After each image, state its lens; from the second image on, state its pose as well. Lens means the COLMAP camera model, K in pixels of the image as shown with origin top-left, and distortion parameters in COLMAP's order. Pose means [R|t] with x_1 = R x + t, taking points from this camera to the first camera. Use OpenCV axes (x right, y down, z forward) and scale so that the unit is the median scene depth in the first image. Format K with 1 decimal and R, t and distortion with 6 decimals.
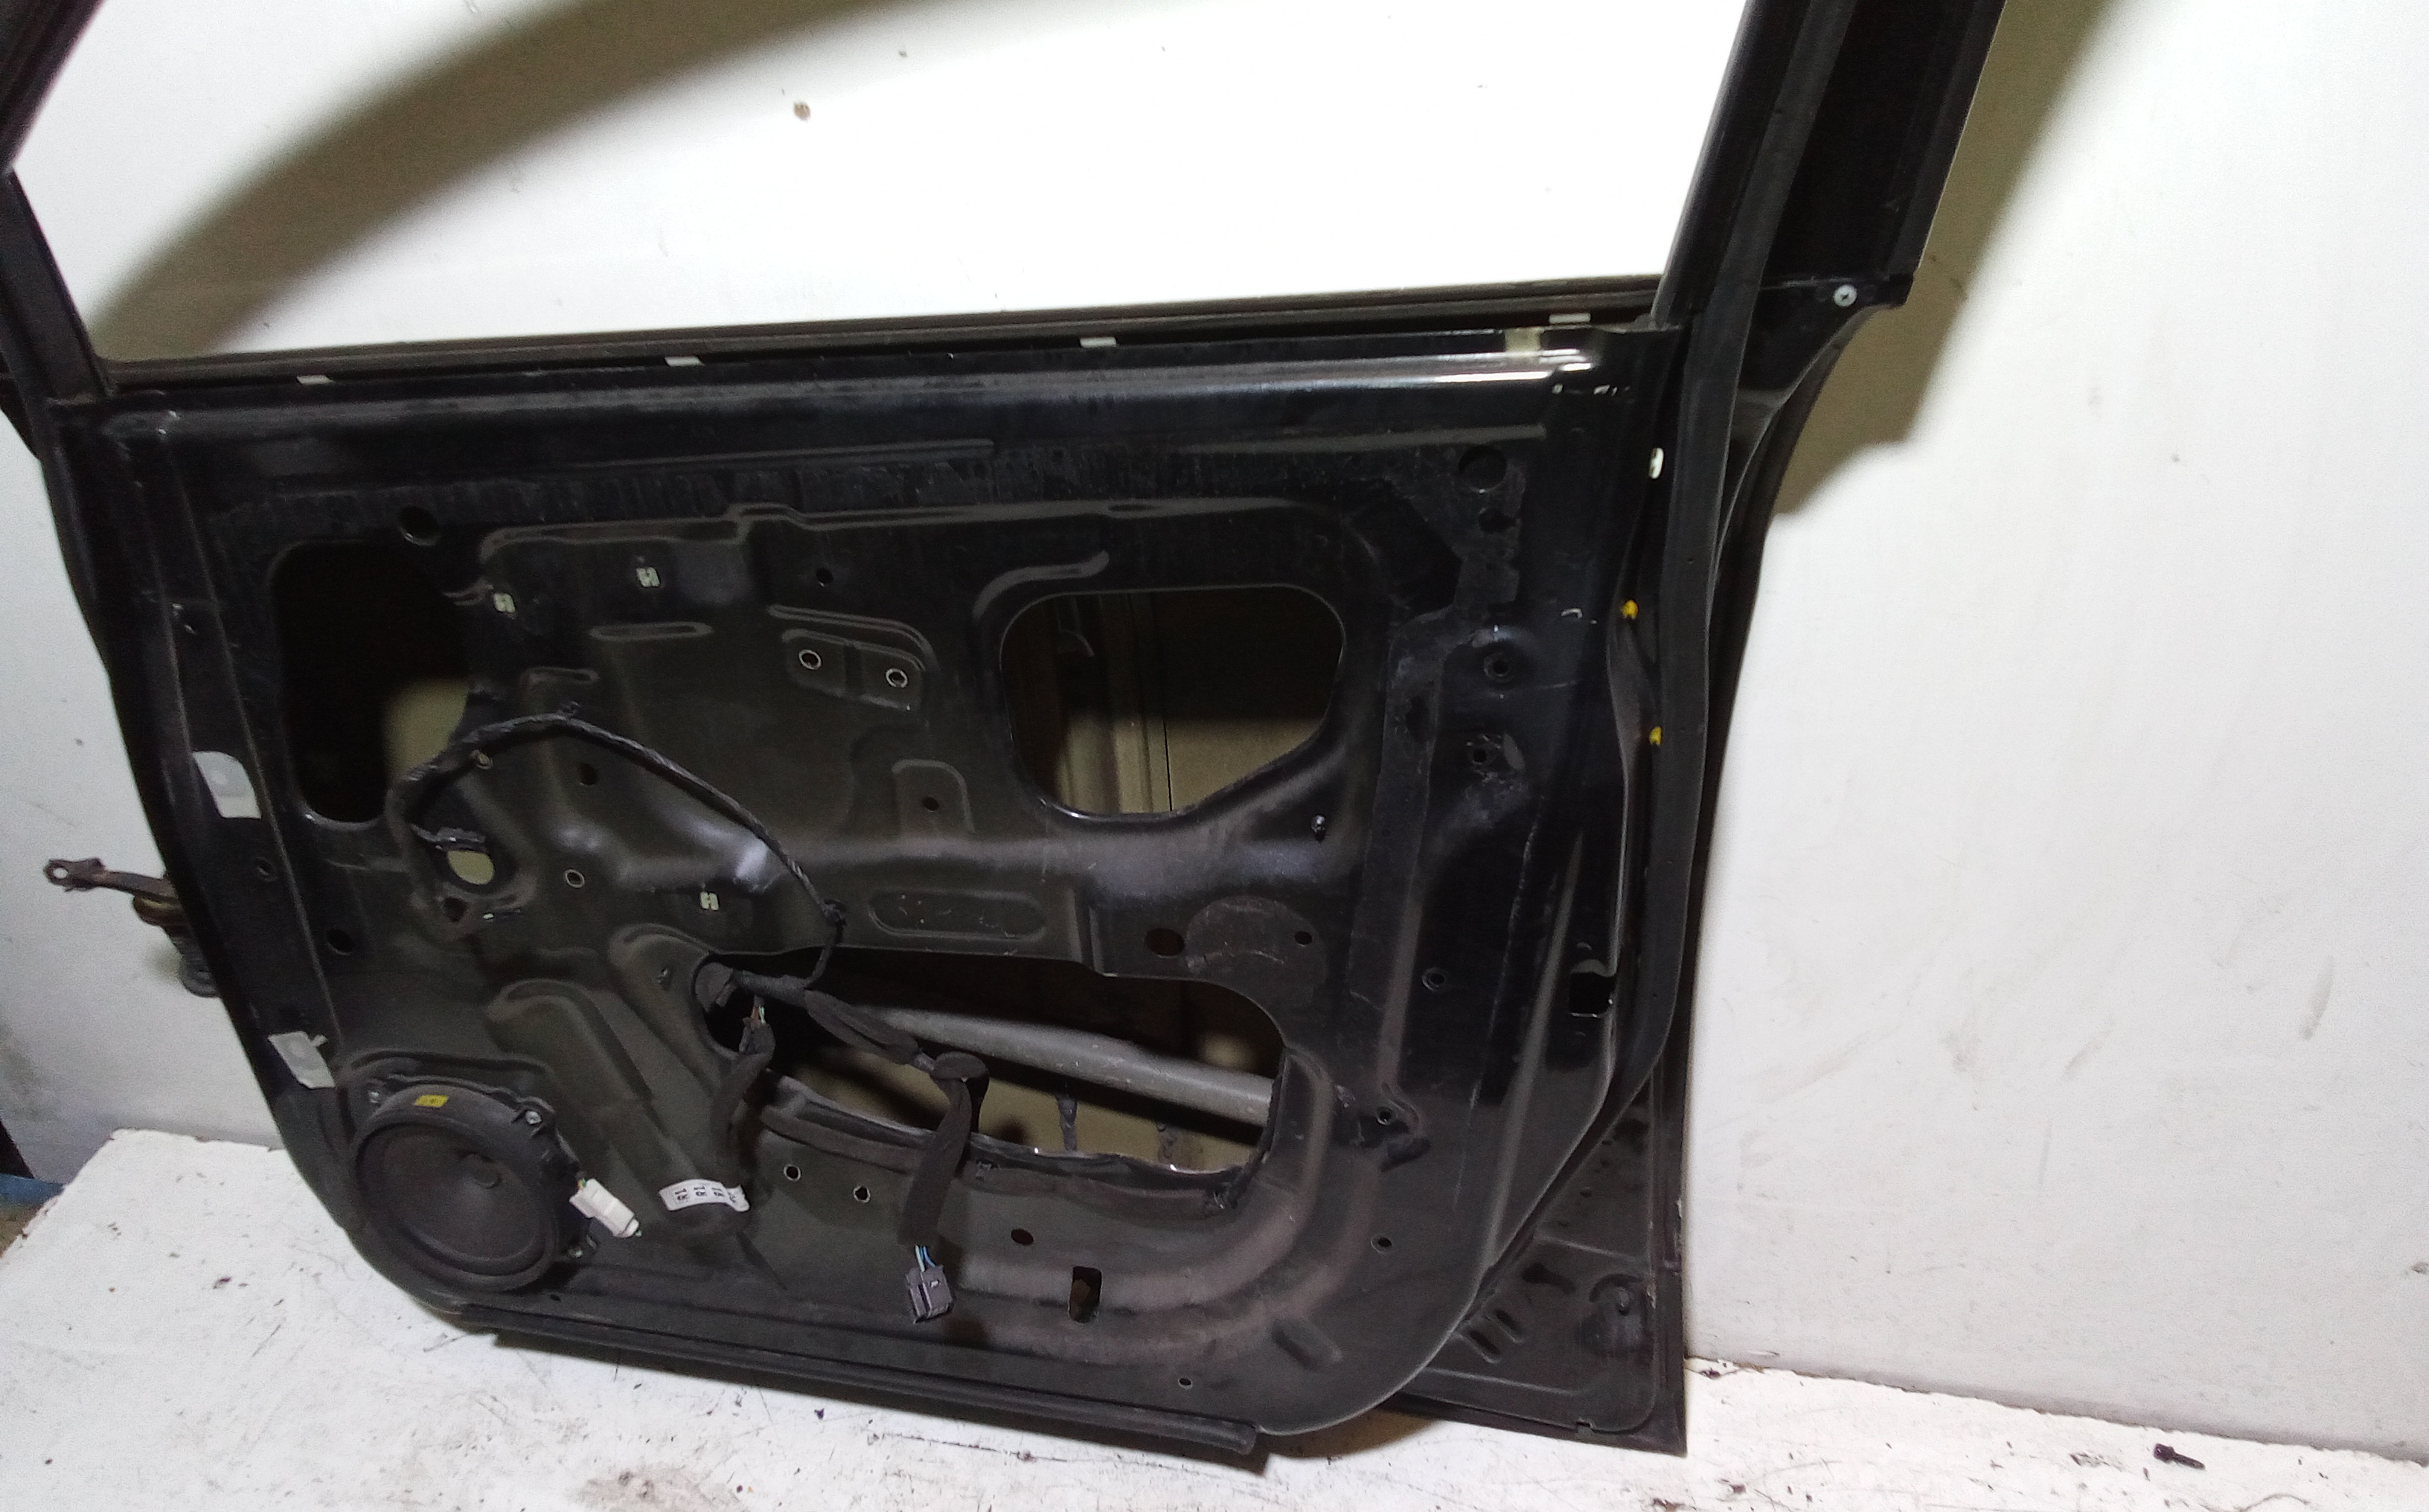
lens RADIAL K [[1686.9, 0, 1208.2], [0, 1686.9, 769.2], [0, 0, 1]] dist [0.057105, -0.065487]
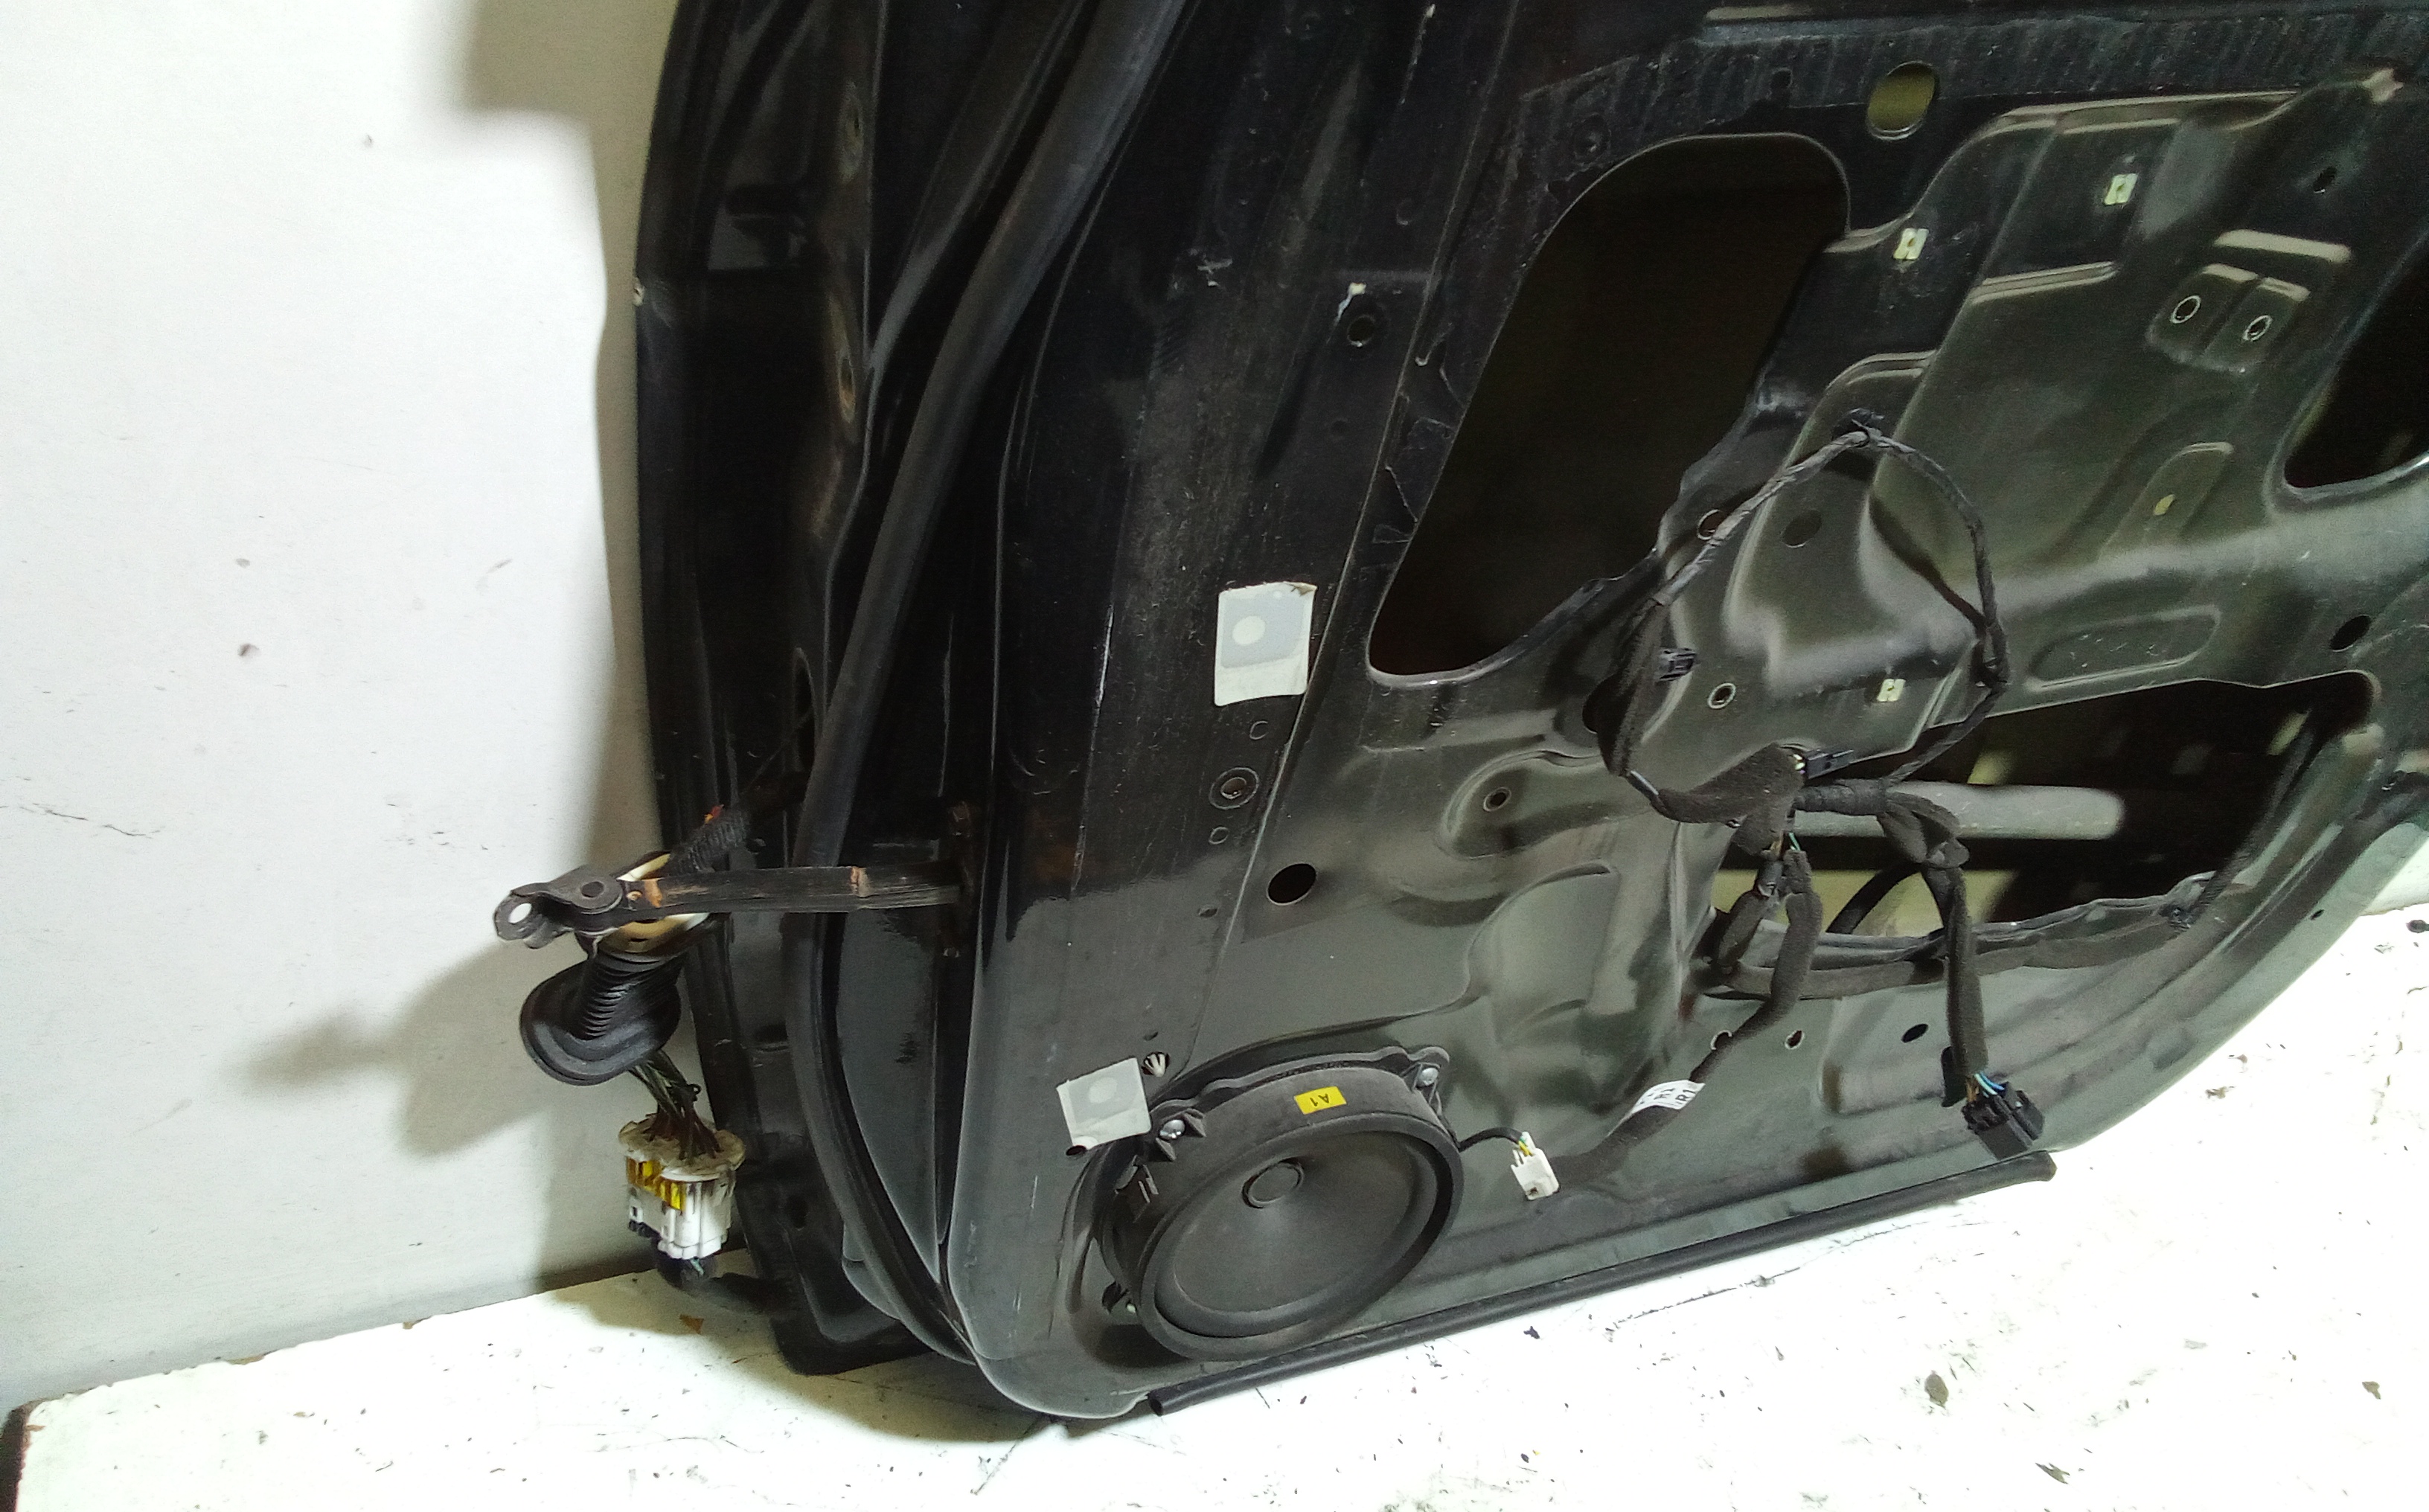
lens RADIAL K [[1653.6, 0, 1214.5], [0, 1653.6, 756.0], [0, 0, 1]] dist [0.063652, -0.065163]
pose [[0.804456, -0.201975, 0.558620, -0.819733], [0.114297, 0.975477, 0.188098, -0.051225], [-0.582912, -0.087468, 0.807813, 0.546316]]
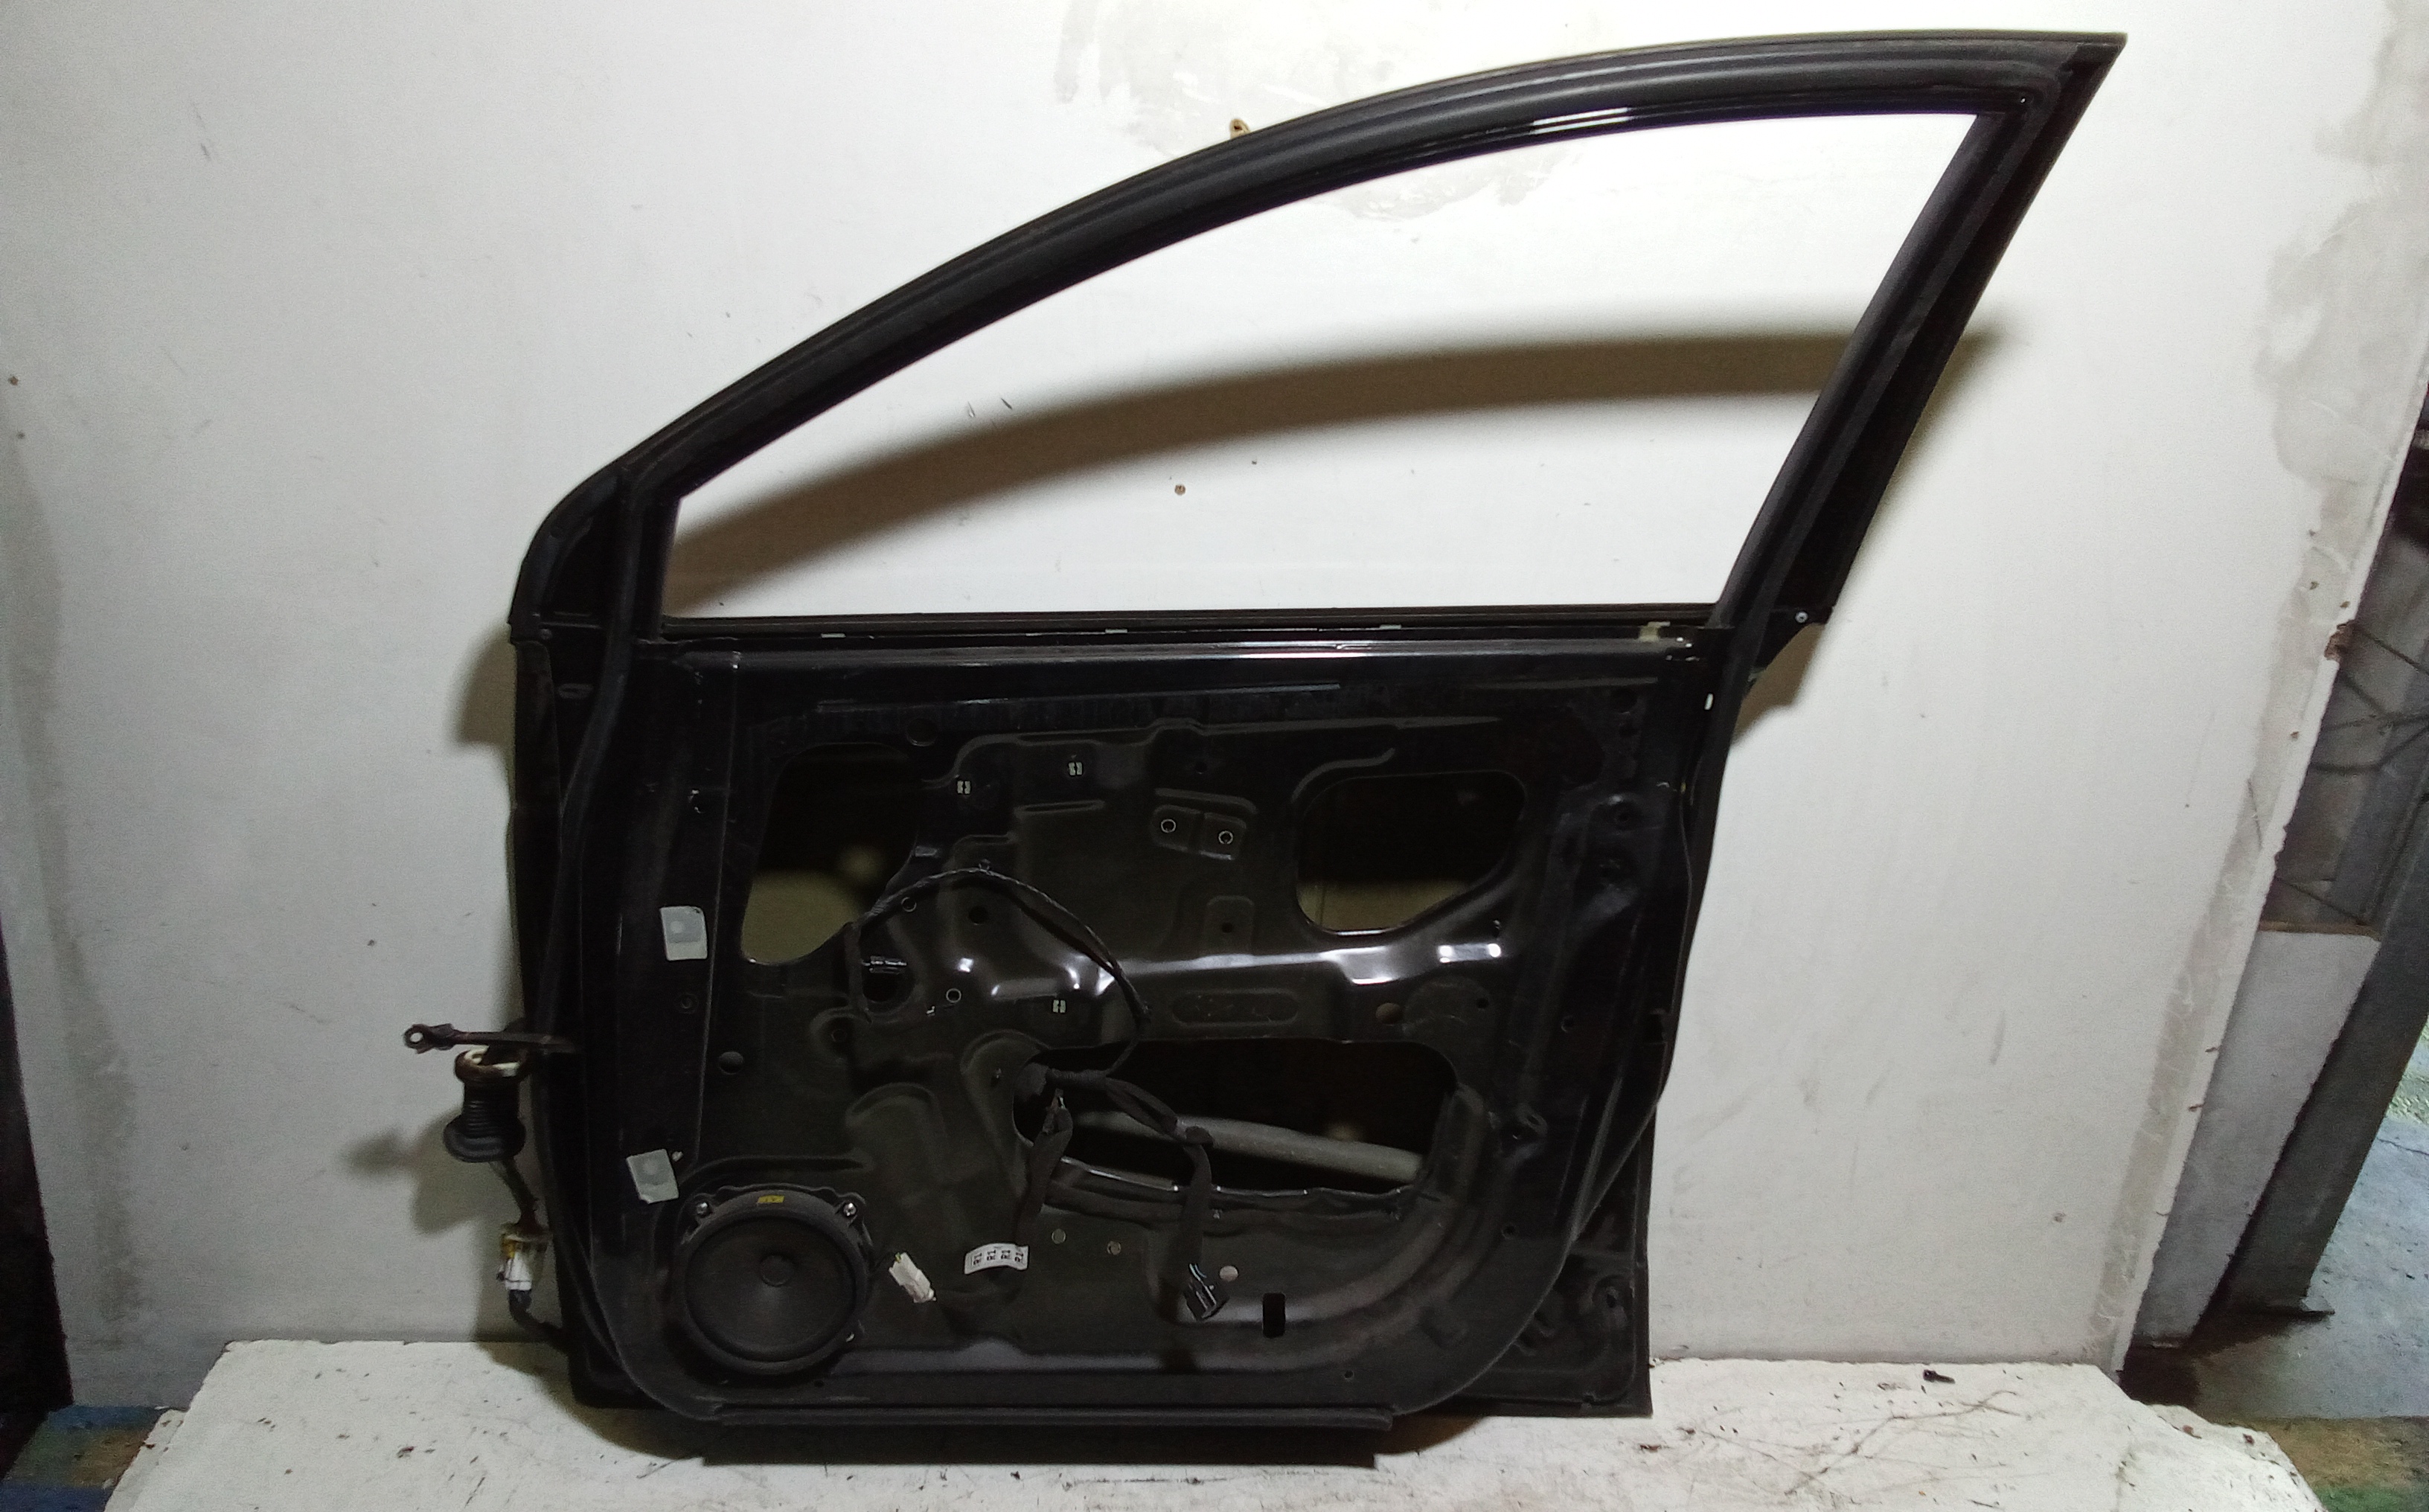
lens RADIAL K [[1686.9, 0, 1208.2], [0, 1686.9, 769.2], [0, 0, 1]] dist [0.057105, -0.065487]
pose [[0.947323, 0.024540, 0.319338, -0.568031], [0.052054, 0.972007, -0.229114, 0.192887], [-0.316021, 0.233668, 0.919527, -0.337099]]
